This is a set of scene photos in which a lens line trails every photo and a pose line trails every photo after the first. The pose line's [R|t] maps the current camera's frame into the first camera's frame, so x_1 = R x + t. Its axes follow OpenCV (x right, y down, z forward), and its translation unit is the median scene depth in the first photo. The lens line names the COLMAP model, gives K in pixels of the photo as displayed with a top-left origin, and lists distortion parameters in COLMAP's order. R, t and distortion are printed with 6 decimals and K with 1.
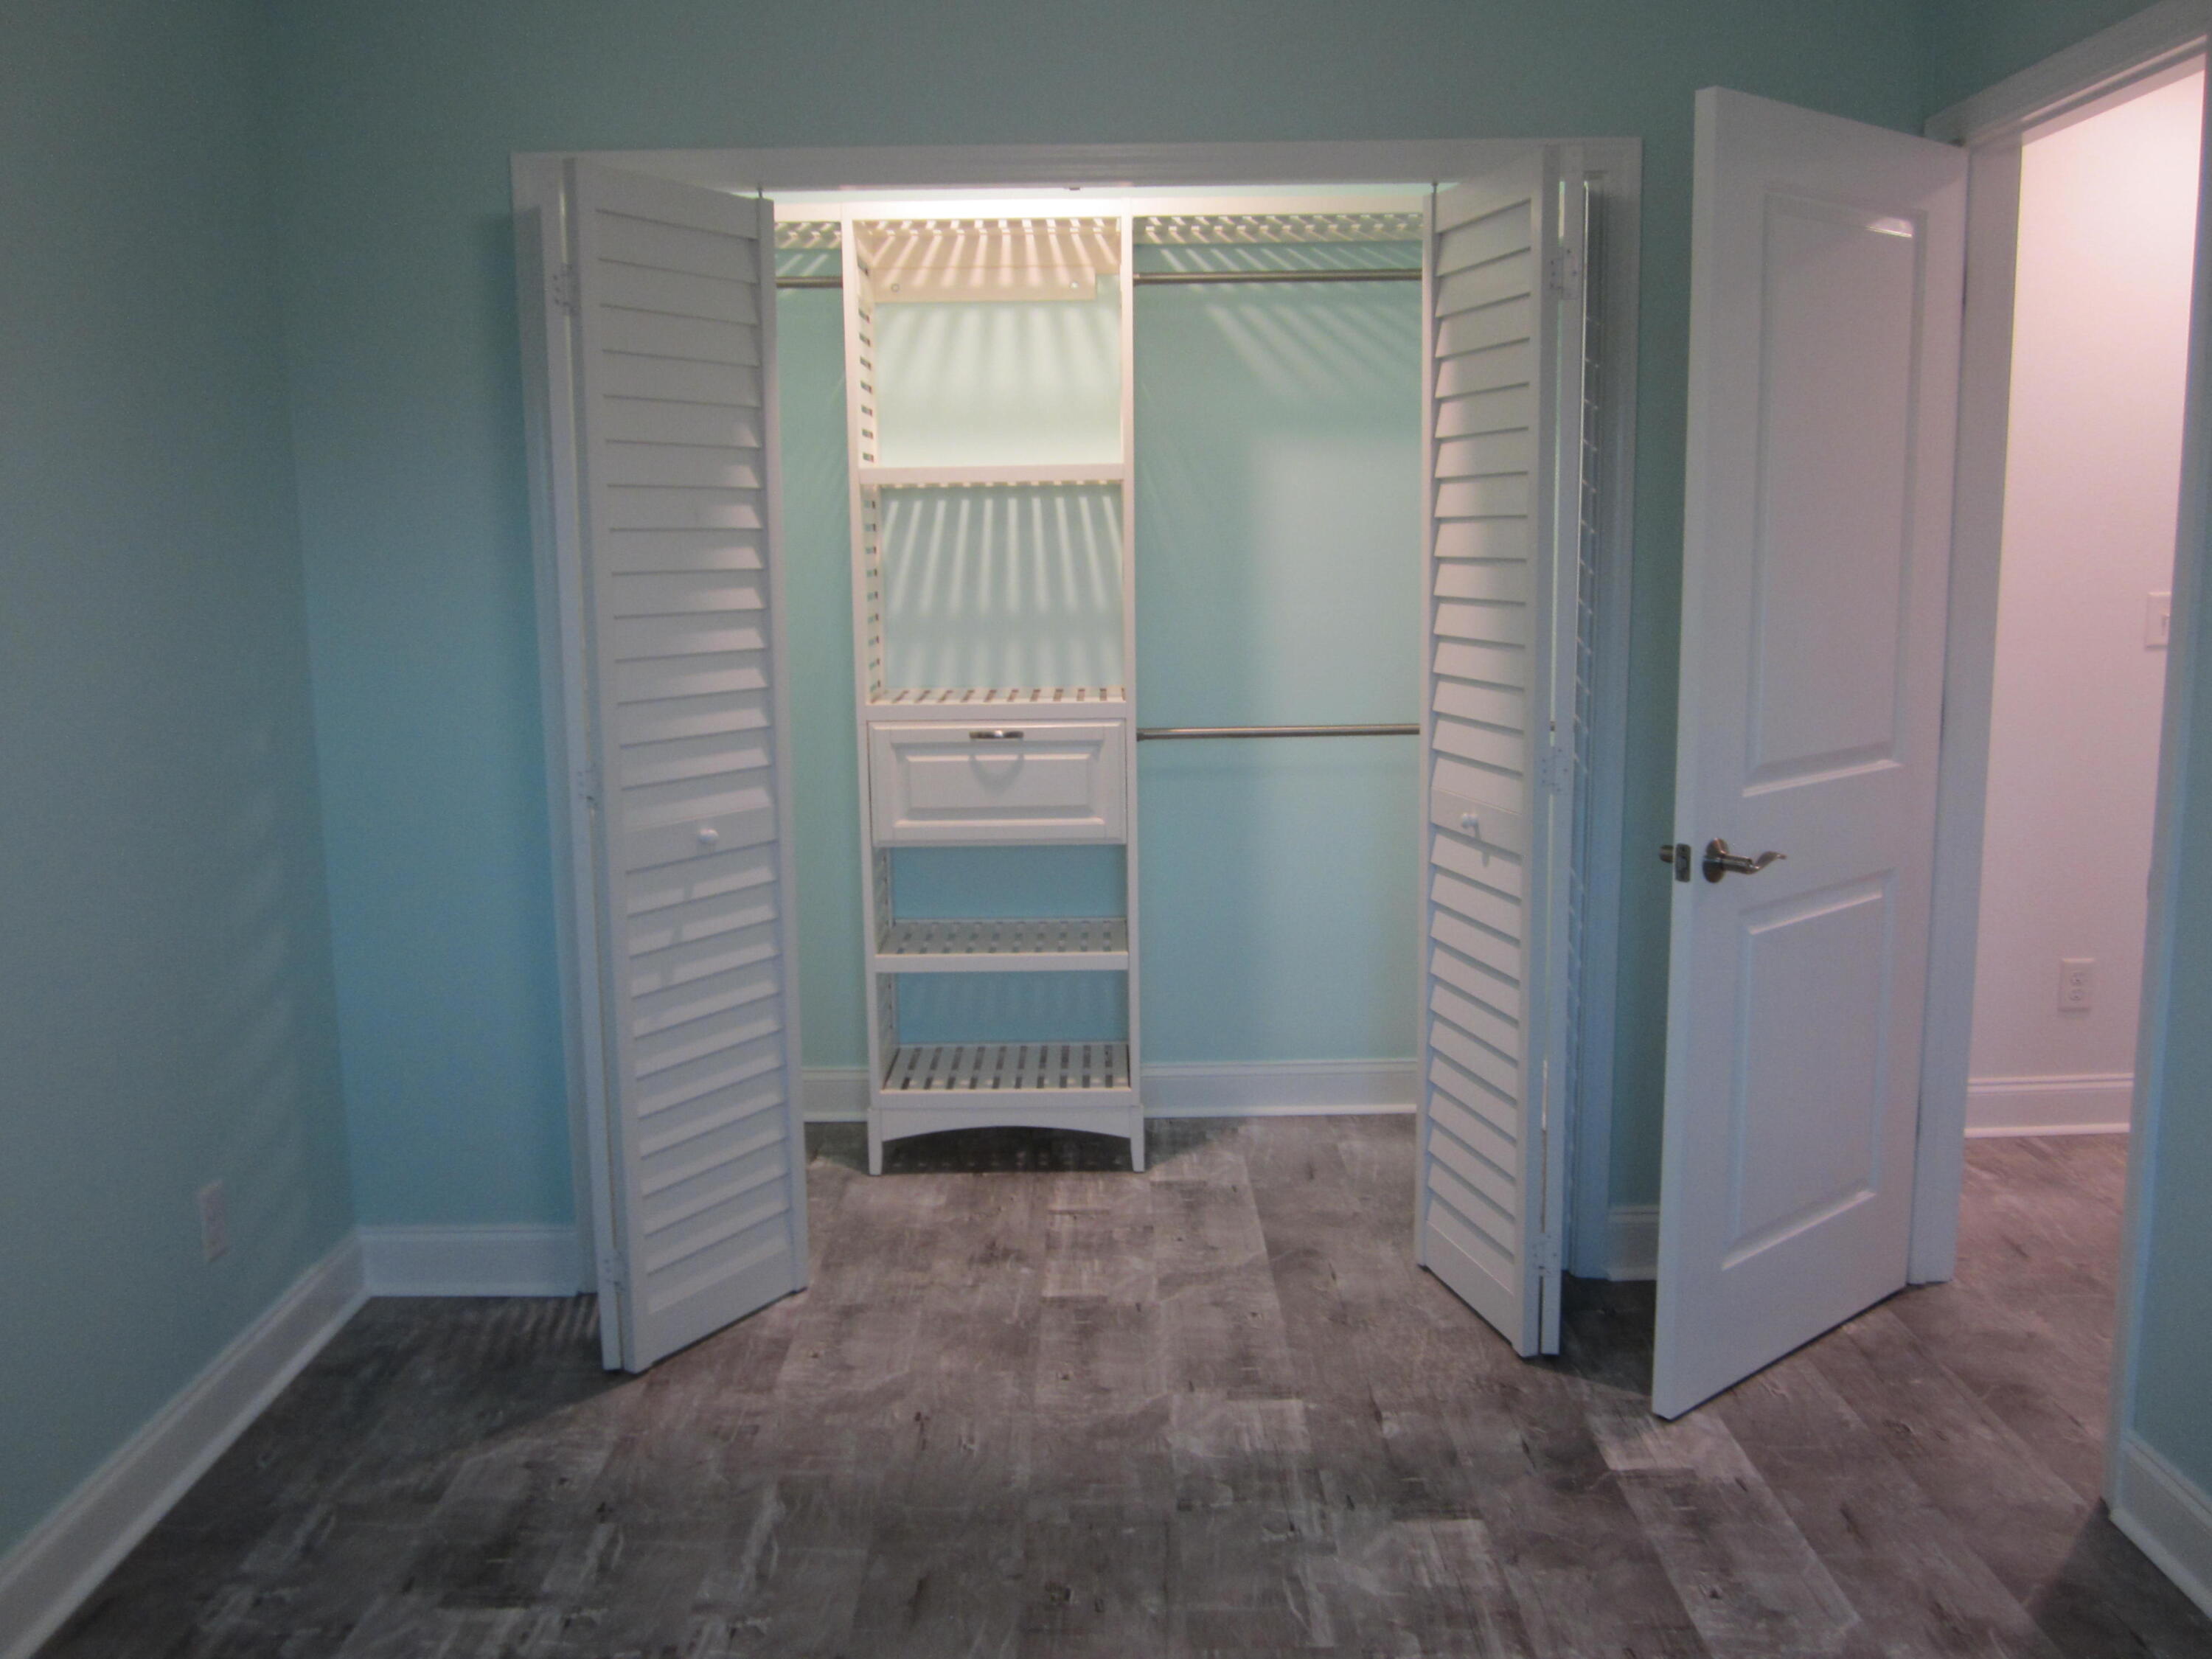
lens RADIAL K [[1824.7, 0, 1107.7], [0, 1824.7, 816.1], [0, 0, 1]] dist [-0.050729, 0.016751]
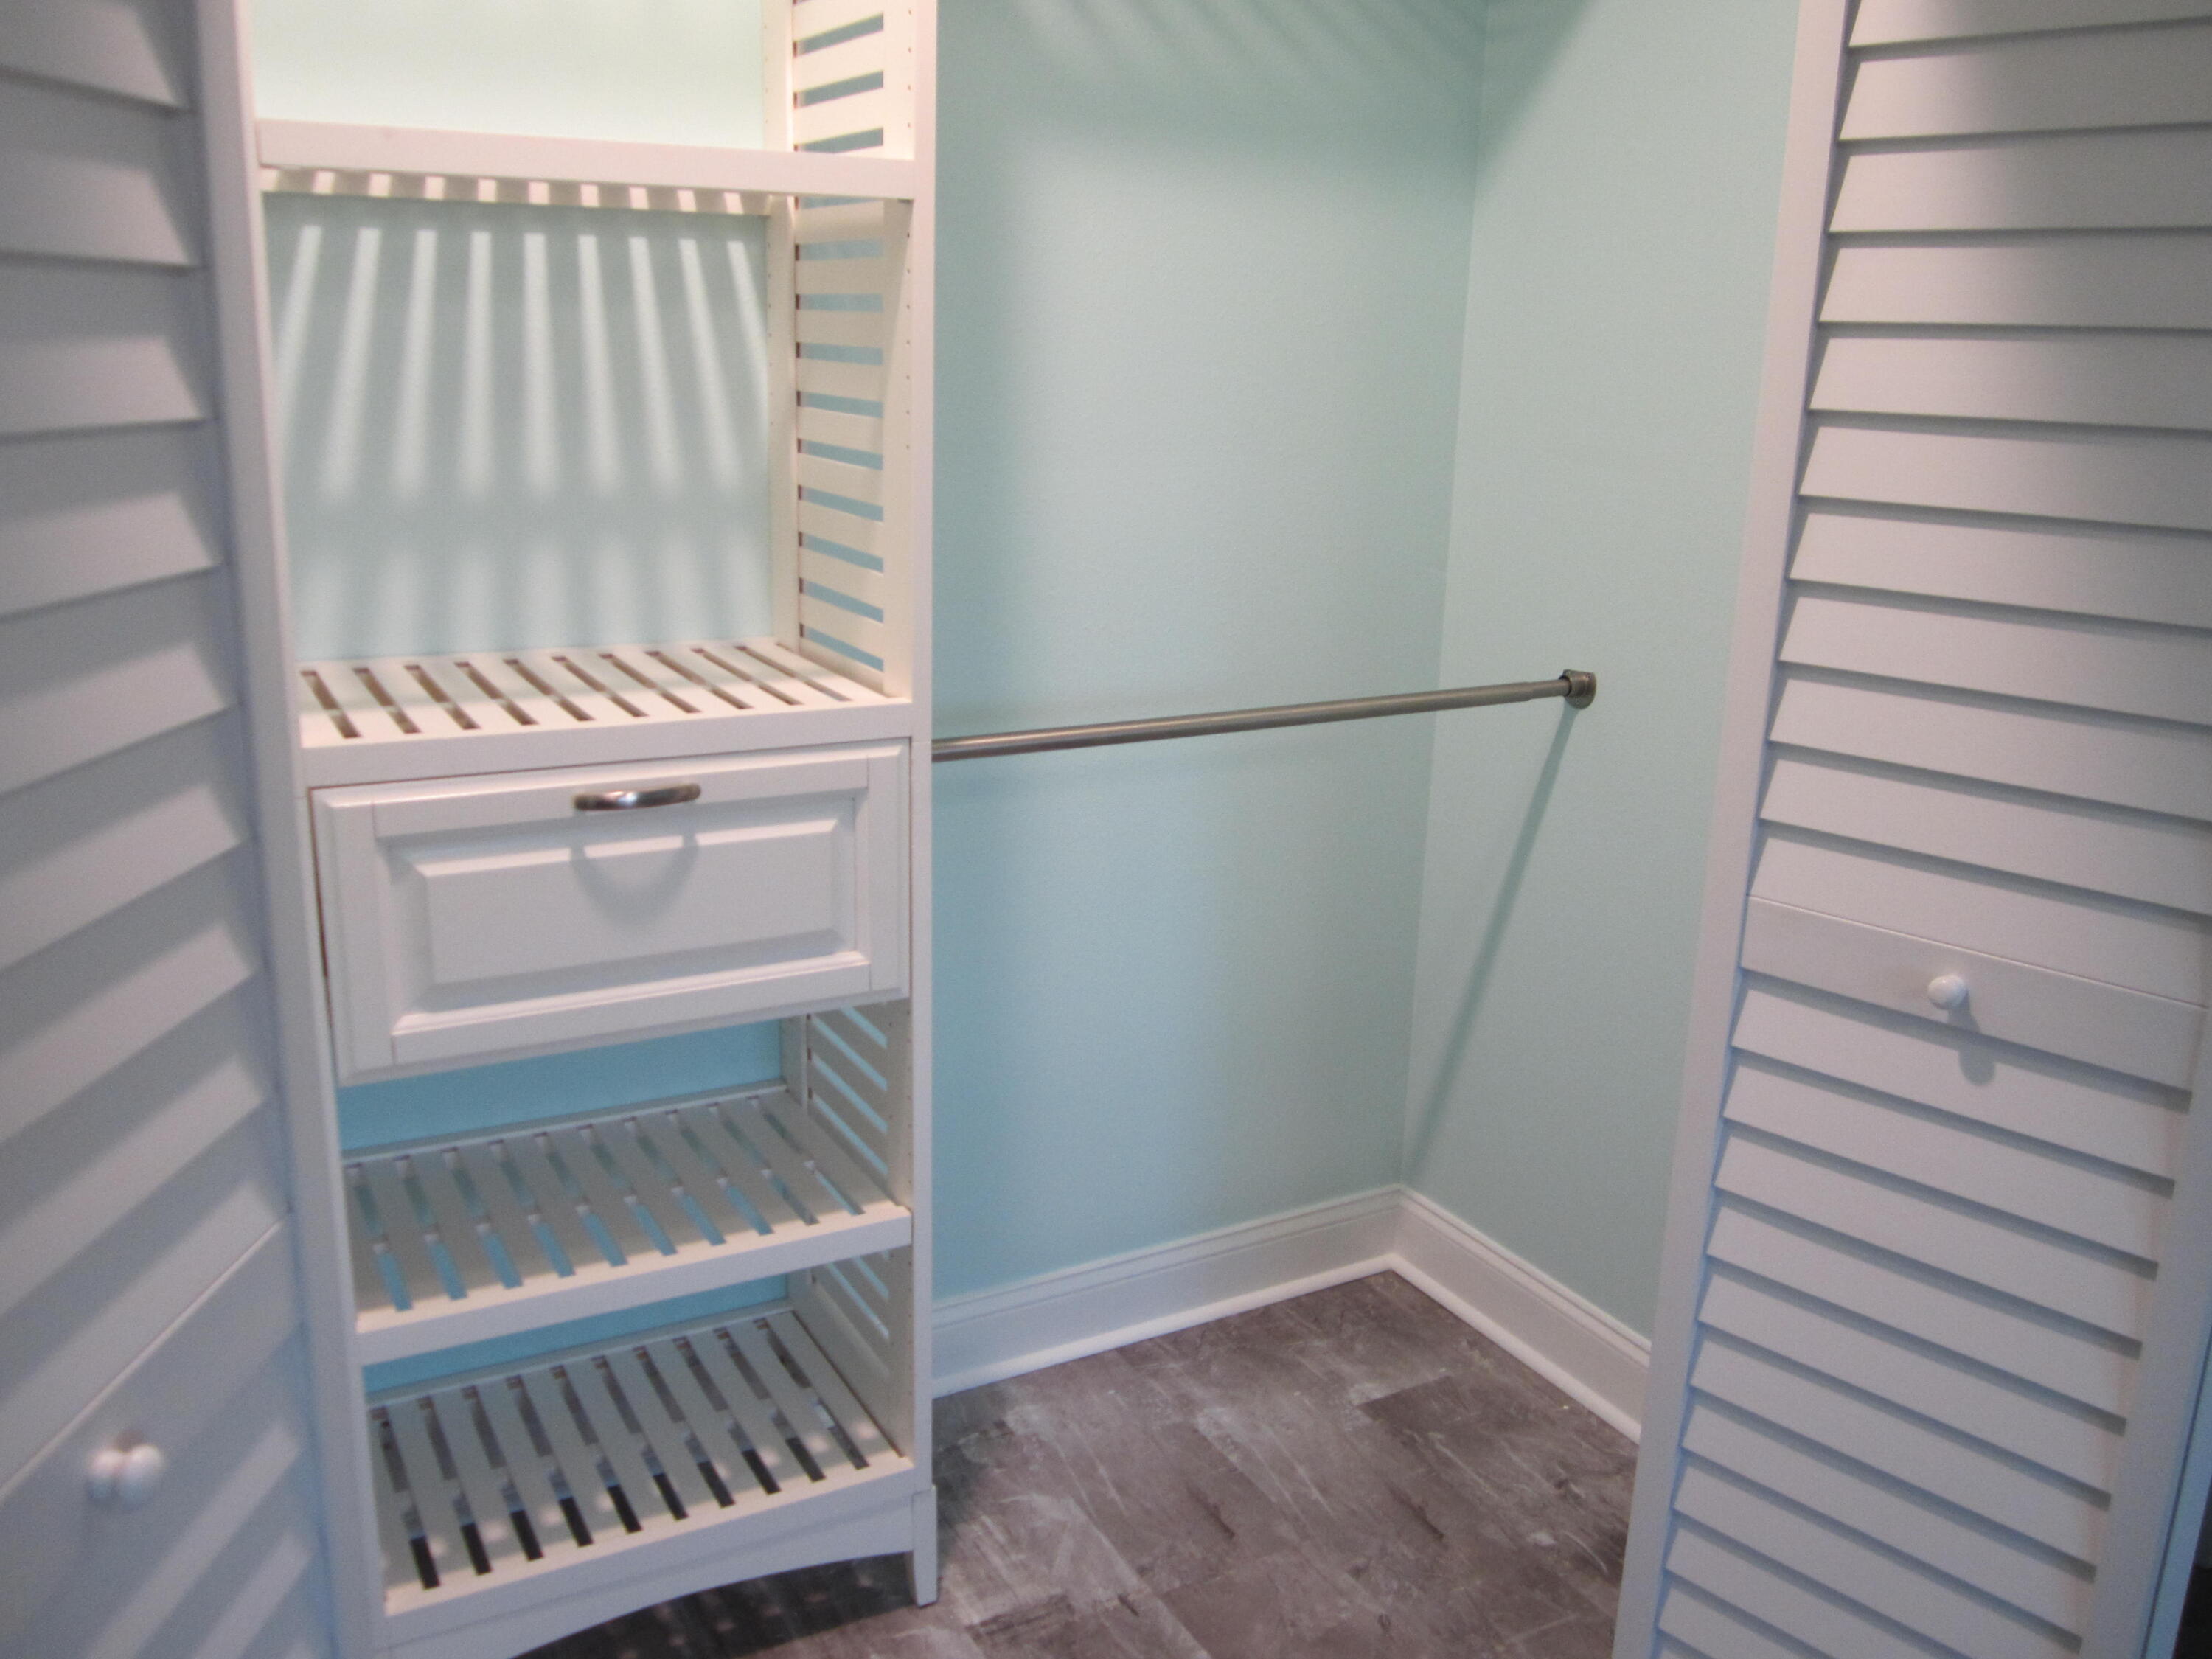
lens RADIAL K [[1824.7, 0, 1098.6], [0, 1824.7, 819.3], [0, 0, 1]] dist [-0.050729, 0.016751]
pose [[0.873360, -0.091361, 0.478430, -0.169501], [0.039064, 0.992225, 0.118164, -0.084709], [-0.485506, -0.084511, 0.870139, 0.573110]]
